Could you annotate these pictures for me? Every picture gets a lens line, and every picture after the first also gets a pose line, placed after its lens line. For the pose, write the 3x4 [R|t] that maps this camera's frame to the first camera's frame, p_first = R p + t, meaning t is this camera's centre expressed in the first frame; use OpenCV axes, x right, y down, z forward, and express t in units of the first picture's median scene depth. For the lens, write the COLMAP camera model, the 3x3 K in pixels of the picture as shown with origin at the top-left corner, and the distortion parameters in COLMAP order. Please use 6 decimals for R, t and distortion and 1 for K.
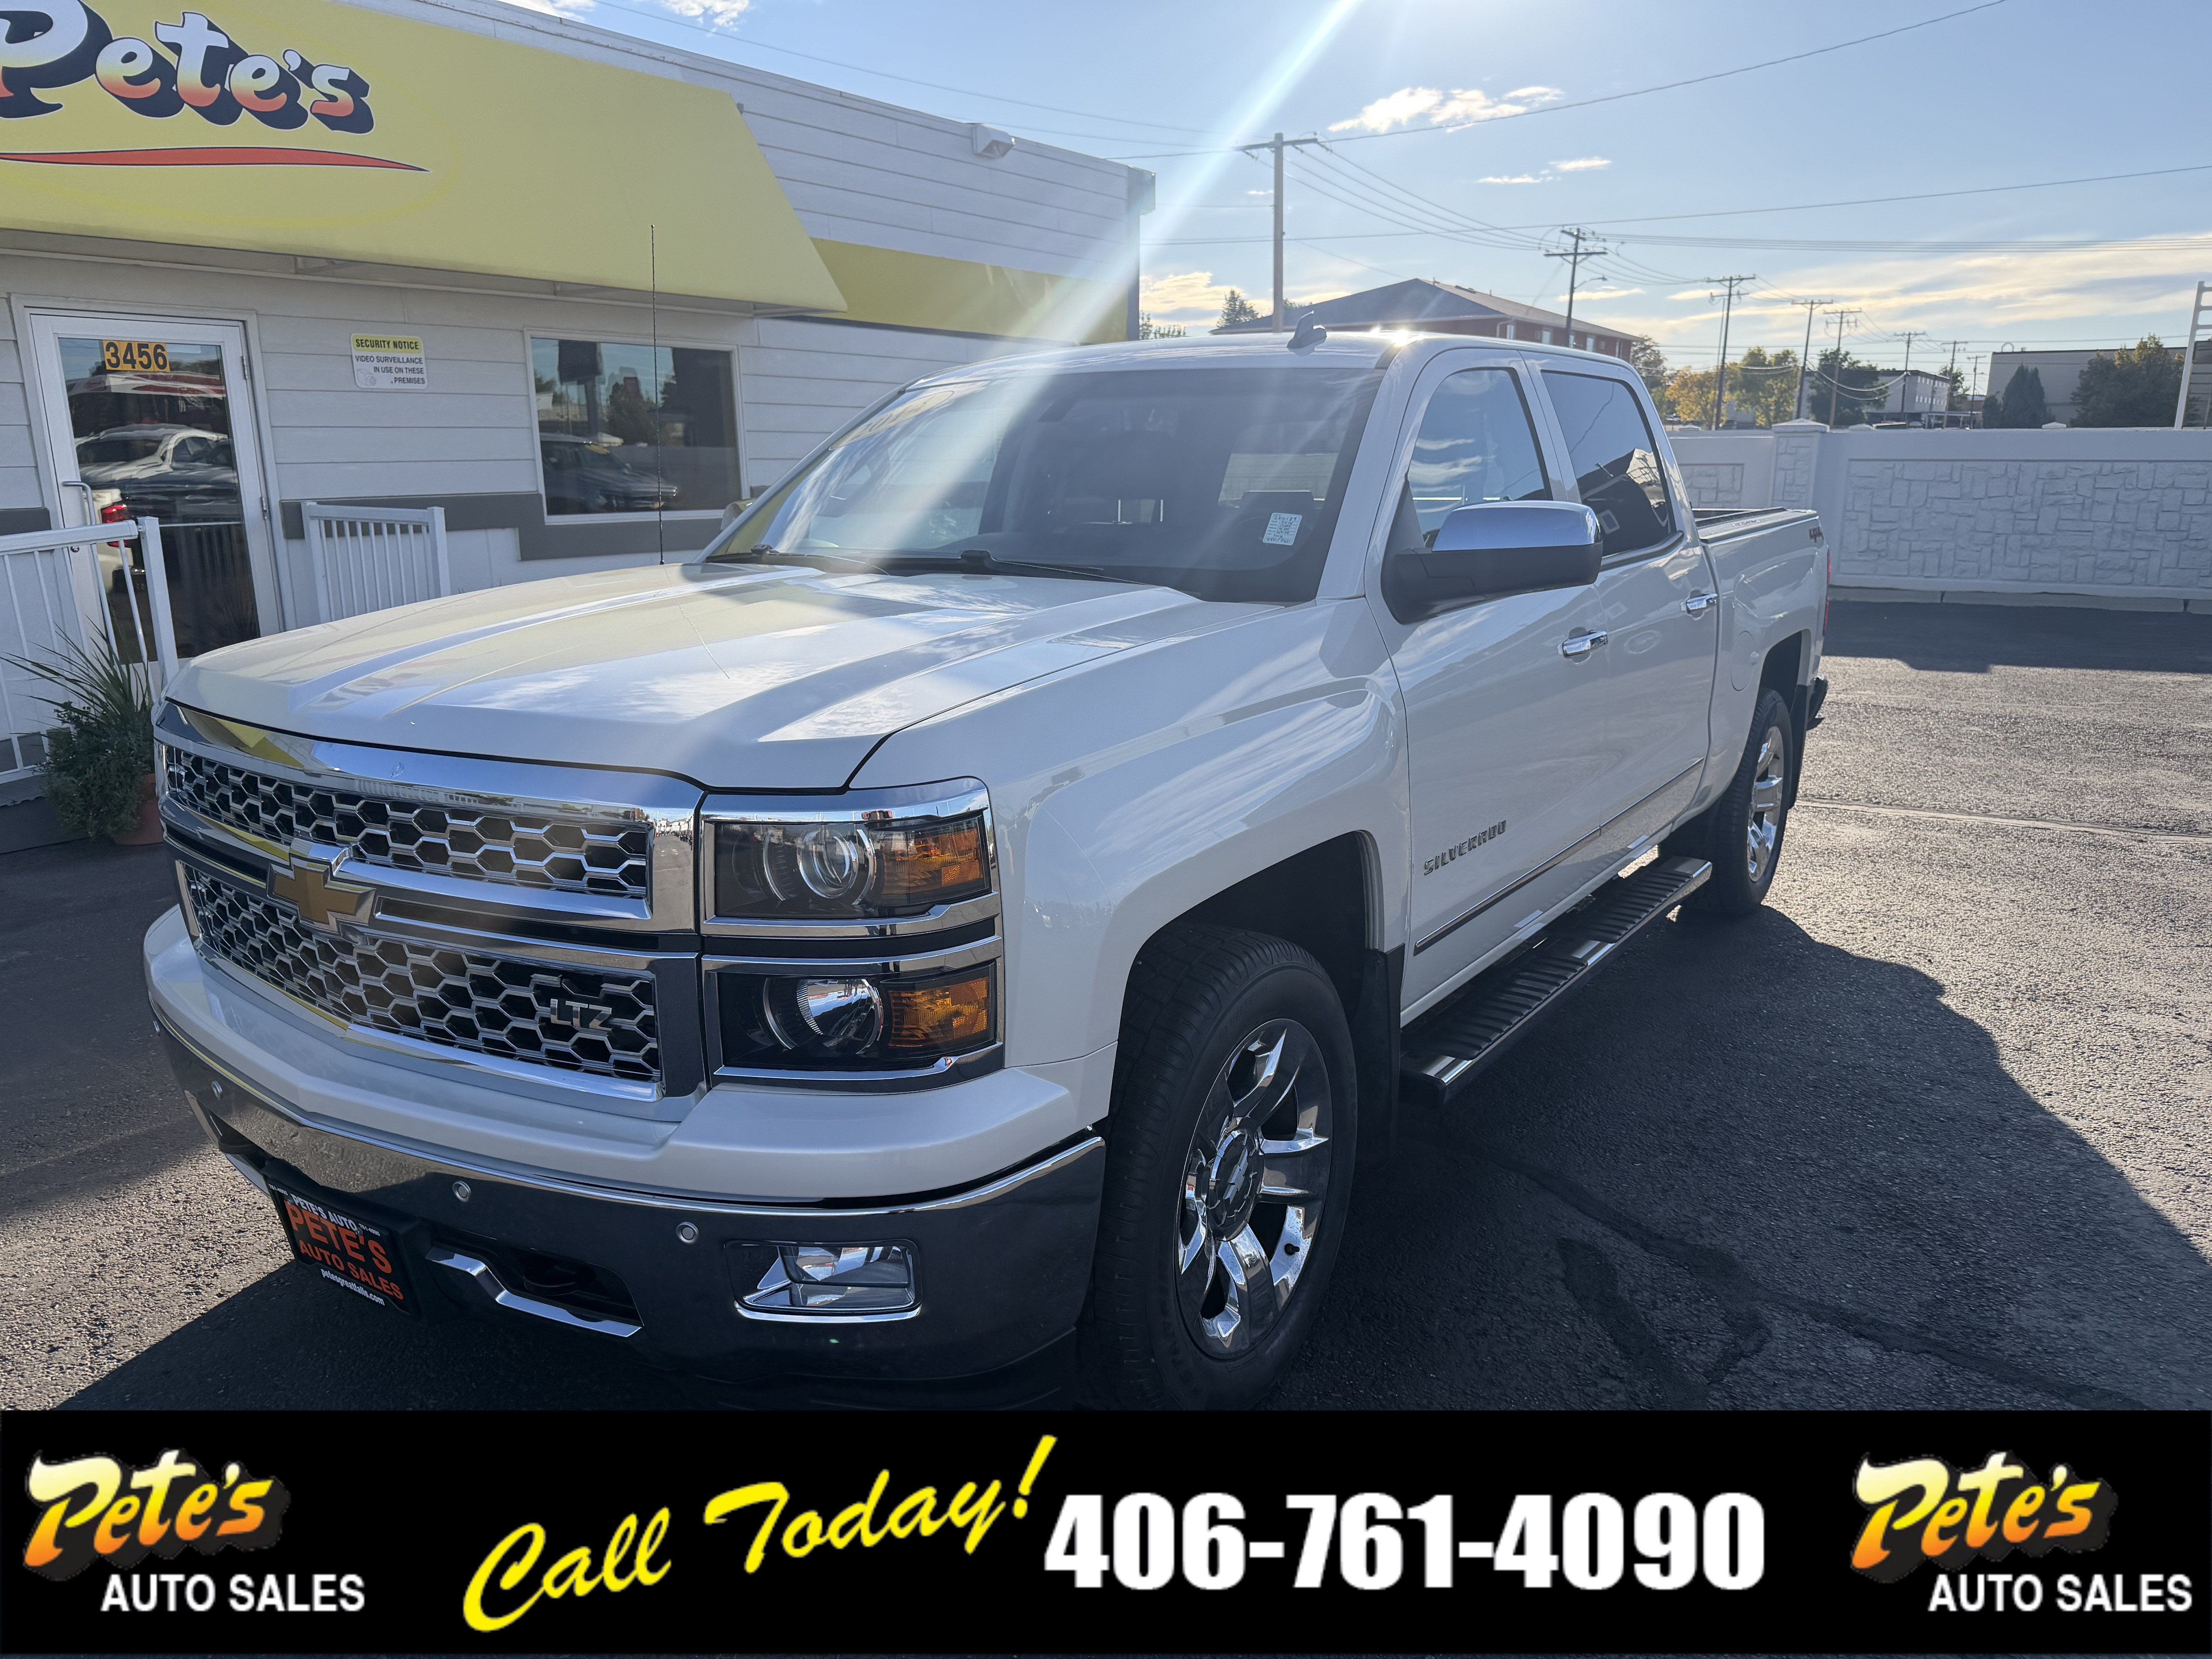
lens RADIAL K [[1577.4, 0, 1110.0], [0, 1577.4, 824.7], [0, 0, 1]] dist [0.009679, -0.013623]
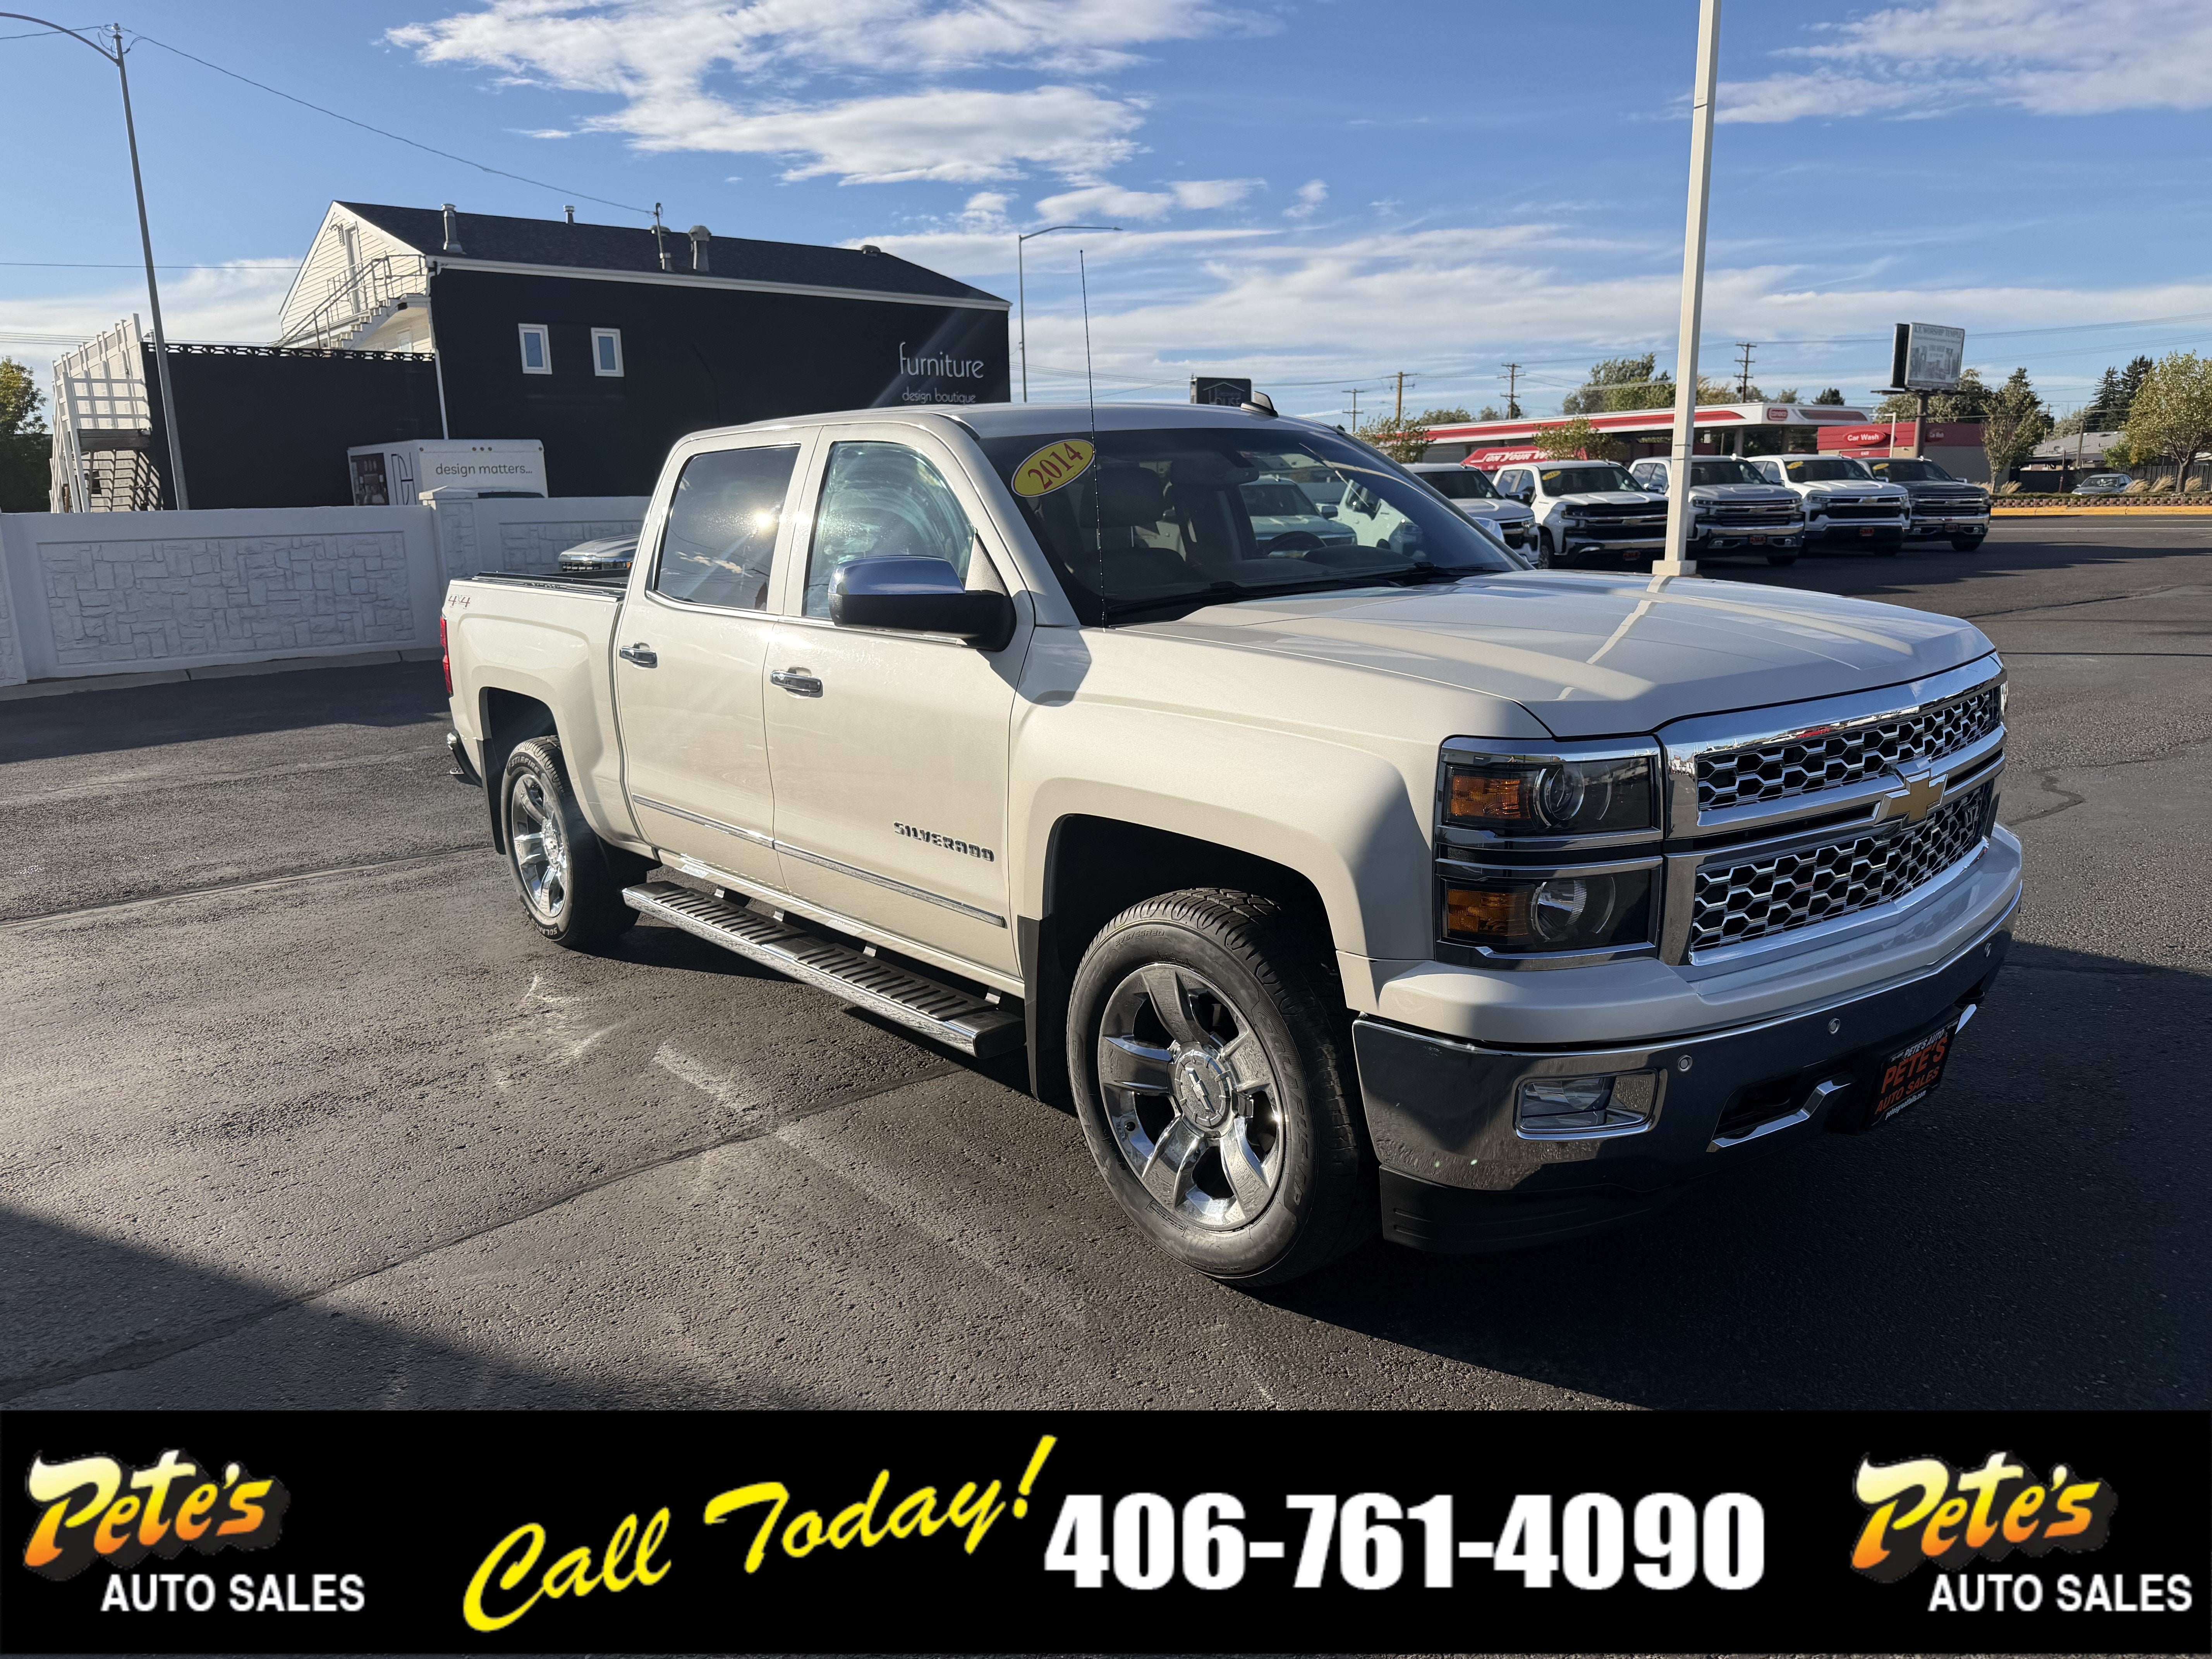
lens RADIAL K [[1577.4, 0, 1107.5], [0, 1577.4, 817.4], [0, 0, 1]] dist [0.009679, -0.013623]
pose [[0.280898, -0.195132, 0.939691, -0.274396], [0.249496, 0.960296, 0.124830, -0.039292], [-0.926740, 0.199385, 0.318430, 0.171259]]
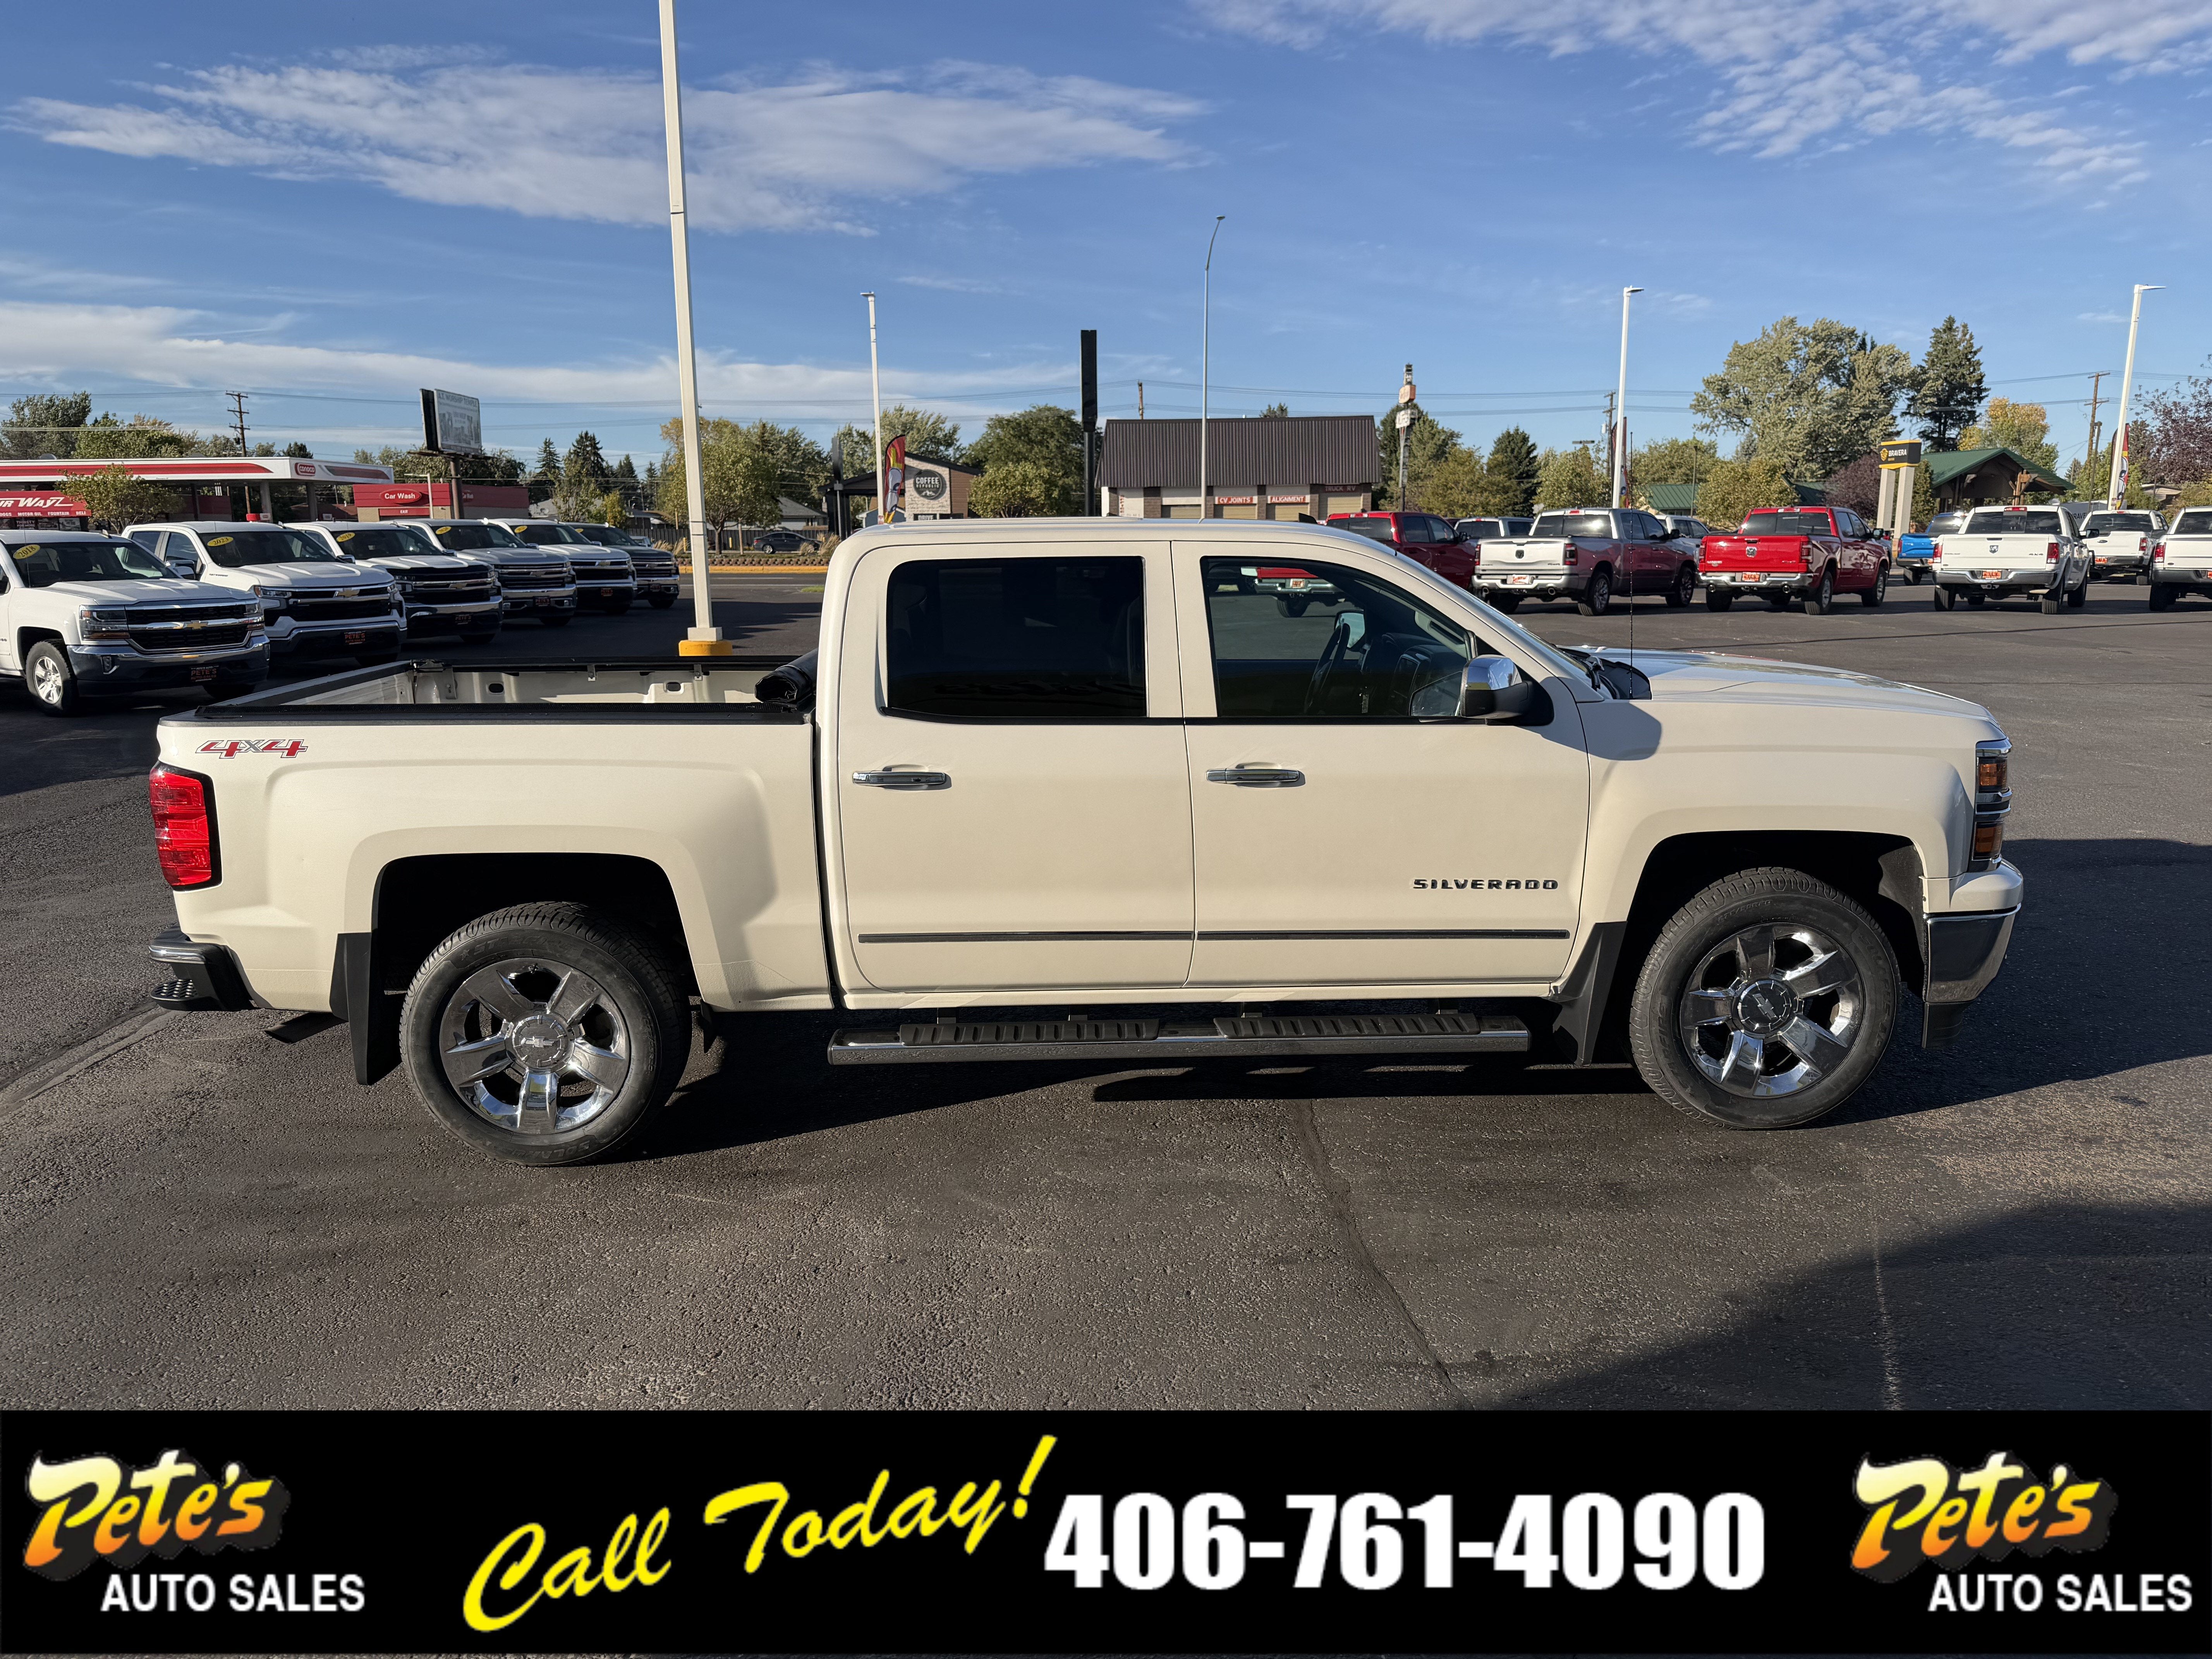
lens RADIAL K [[1577.4, 0, 1076.5], [0, 1577.4, 820.3], [0, 0, 1]] dist [0.009679, -0.013623]
pose [[-0.568089, -0.144177, 0.810239, -0.253288], [0.204625, 0.928869, 0.308757, -0.133925], [-0.797122, 0.341196, -0.498178, 0.486059]]
